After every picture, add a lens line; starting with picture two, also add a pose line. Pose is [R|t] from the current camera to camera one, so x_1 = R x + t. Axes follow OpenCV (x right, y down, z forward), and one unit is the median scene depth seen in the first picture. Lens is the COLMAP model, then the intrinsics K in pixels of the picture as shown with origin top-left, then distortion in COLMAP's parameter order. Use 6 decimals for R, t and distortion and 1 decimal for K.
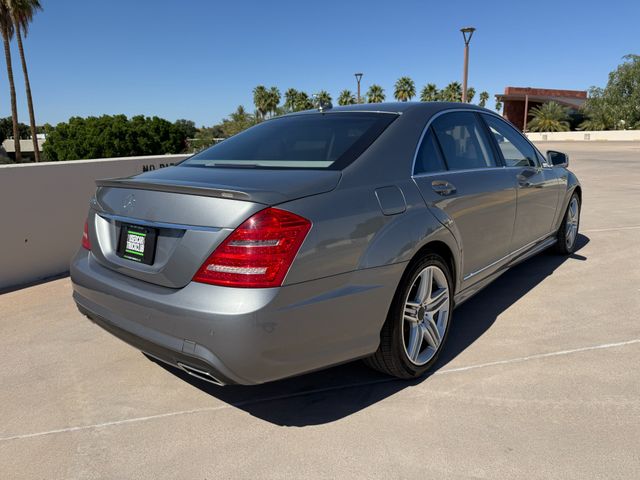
lens RADIAL K [[459.6, 0, 322.2], [0, 459.6, 238.9], [0, 0, 1]] dist [-0.005519, -0.000813]
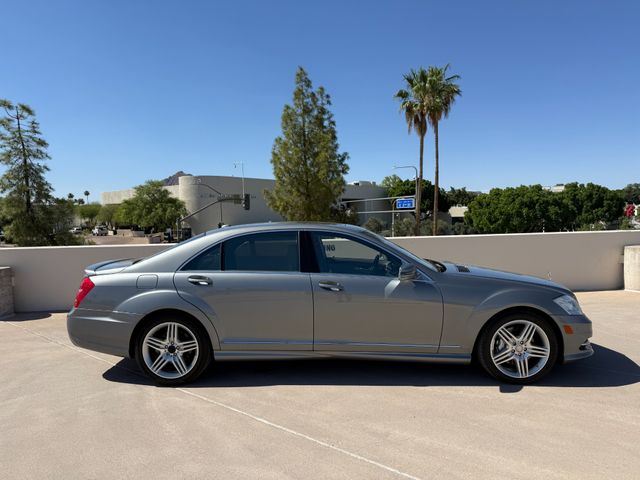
lens RADIAL K [[446.9, 0, 320.0], [0, 446.9, 240.0], [0, 0, 1]] dist [0.098733, -0.180517]
pose [[0.616025, 0.055771, -0.785750, 0.067504], [-0.162087, 0.985120, -0.057153, -0.008629], [0.770871, 0.162568, 0.615898, 0.010551]]
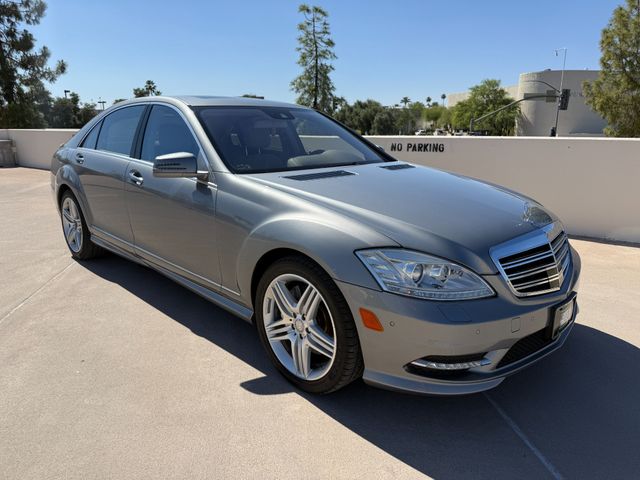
lens RADIAL K [[452.1, 0, 327.2], [0, 452.1, 239.0], [0, 0, 1]] dist [0.043293, -0.046121]
pose [[-0.056910, 0.270034, -0.961168, 0.066688], [-0.208092, 0.938376, 0.275951, -0.017224], [0.976452, 0.215715, 0.002789, 0.069864]]
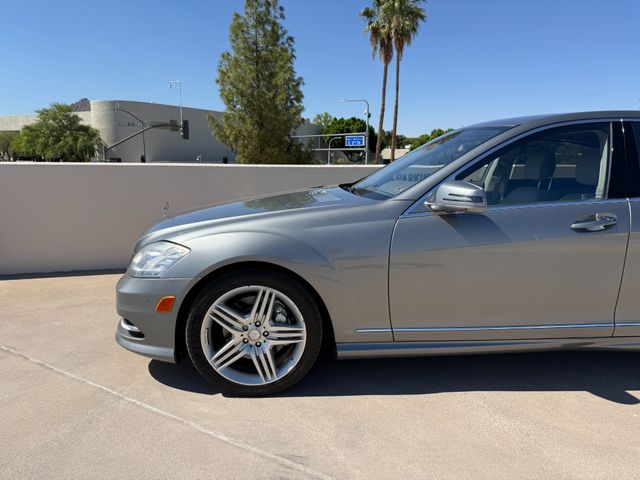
lens RADIAL K [[453.7, 0, 320.0], [0, 453.7, 240.0], [0, 0, 1]] dist [0.046770, -0.082480]
pose [[0.735917, 0.158956, -0.658149, 0.015010], [-0.173968, 0.983808, 0.043084, -0.002758], [0.654340, 0.082791, 0.751654, 0.014215]]
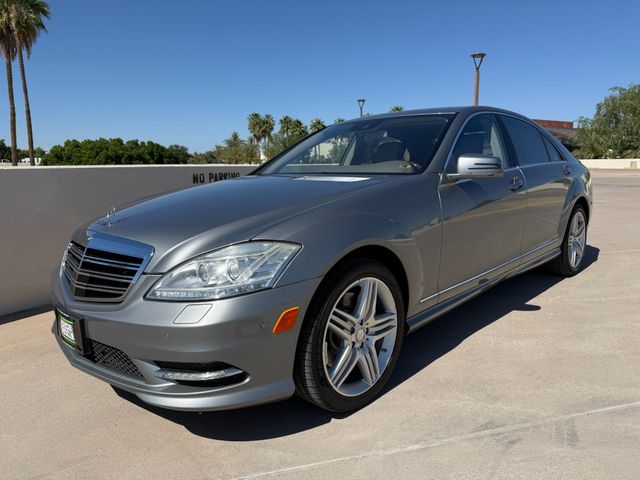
lens RADIAL K [[458.0, 0, 325.2], [0, 458.0, 234.6], [0, 0, 1]] dist [0.002029, -0.006014]
pose [[0.999604, 0.006188, 0.027464, -0.012193], [-0.004373, 0.997832, -0.065666, 0.001760], [-0.027810, 0.065520, 0.997464, 0.006896]]
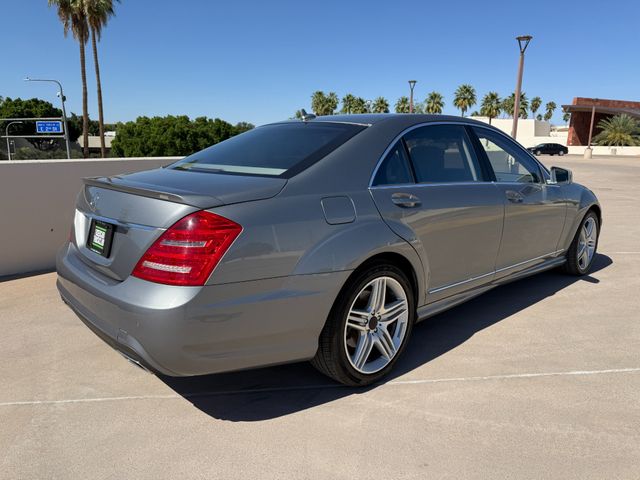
lens RADIAL K [[457.9, 0, 320.0], [0, 457.9, 240.0], [0, 0, 1]] dist [0.005452, -0.010062]
pose [[0.991561, 0.057626, -0.116129, 0.007282], [-0.058566, 0.998273, -0.004694, -0.000299], [0.115658, 0.011455, 0.993223, -0.000579]]
